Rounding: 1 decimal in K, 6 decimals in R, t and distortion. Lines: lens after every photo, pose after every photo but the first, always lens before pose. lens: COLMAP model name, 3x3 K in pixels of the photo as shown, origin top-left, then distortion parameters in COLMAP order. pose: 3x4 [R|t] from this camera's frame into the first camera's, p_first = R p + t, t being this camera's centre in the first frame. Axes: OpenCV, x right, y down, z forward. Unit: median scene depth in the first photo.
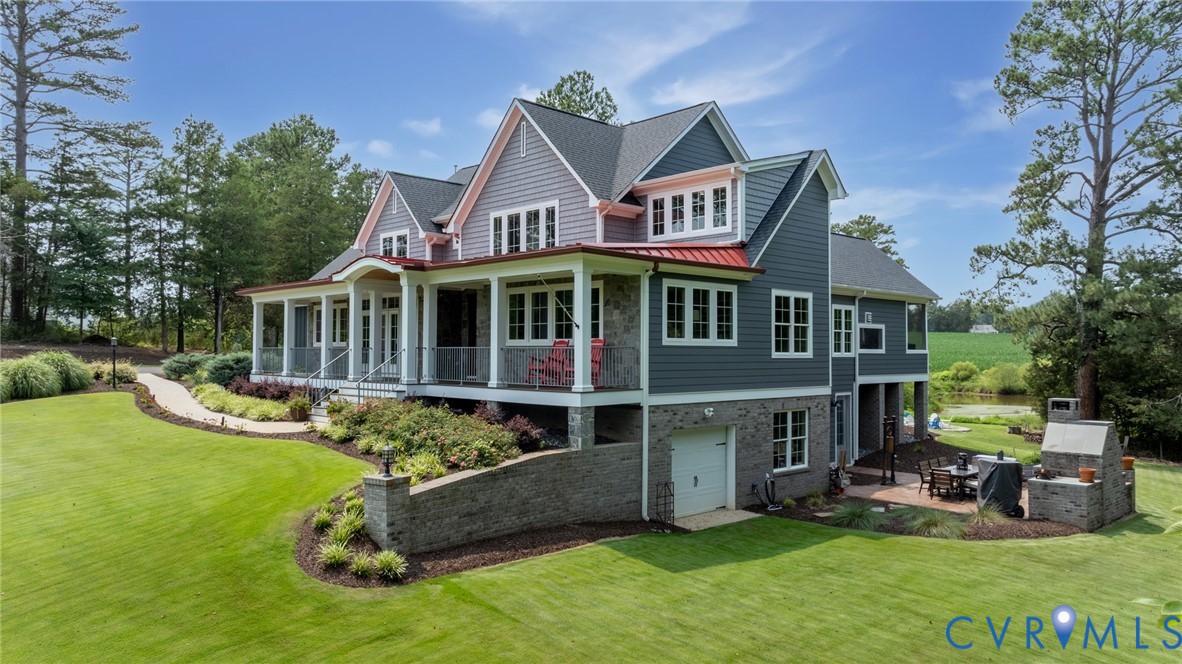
lens RADIAL K [[847.3, 0, 590.6], [0, 847.3, 326.3], [0, 0, 1]] dist [-0.027630, 0.000861]
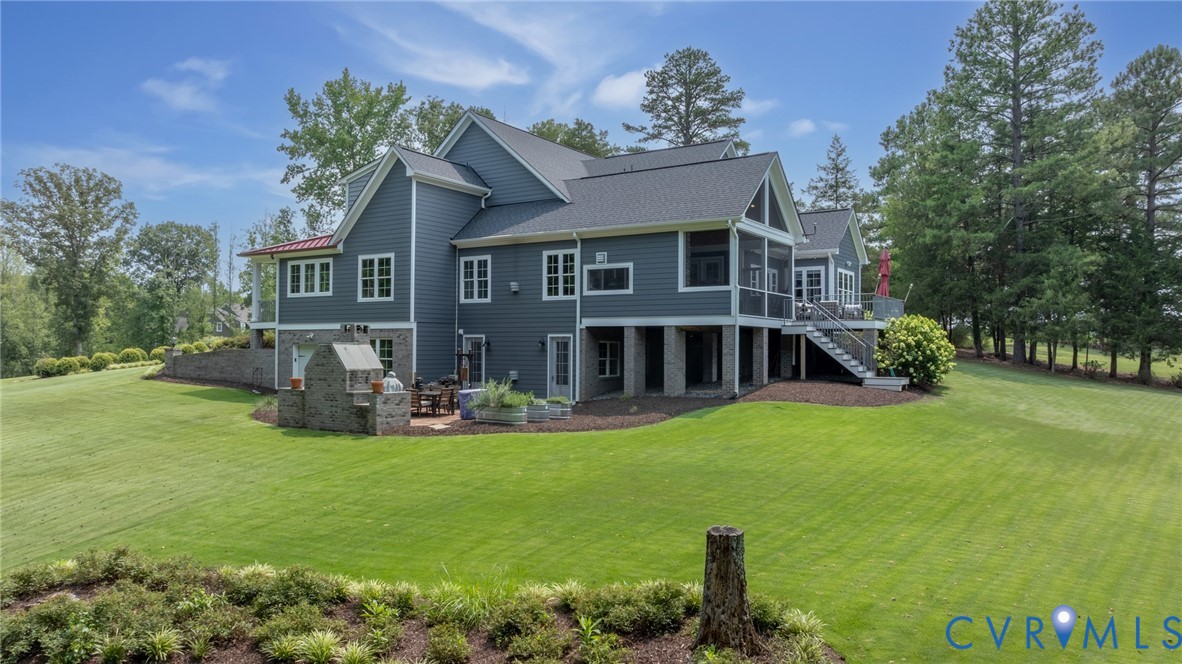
lens RADIAL K [[847.3, 0, 590.1], [0, 847.3, 336.2], [0, 0, 1]] dist [-0.027630, 0.000861]
pose [[0.223345, -0.021077, -0.974511, 1.727625], [0.021605, 0.999628, -0.016668, 0.129367], [0.974500, -0.017332, 0.223718, 1.051044]]
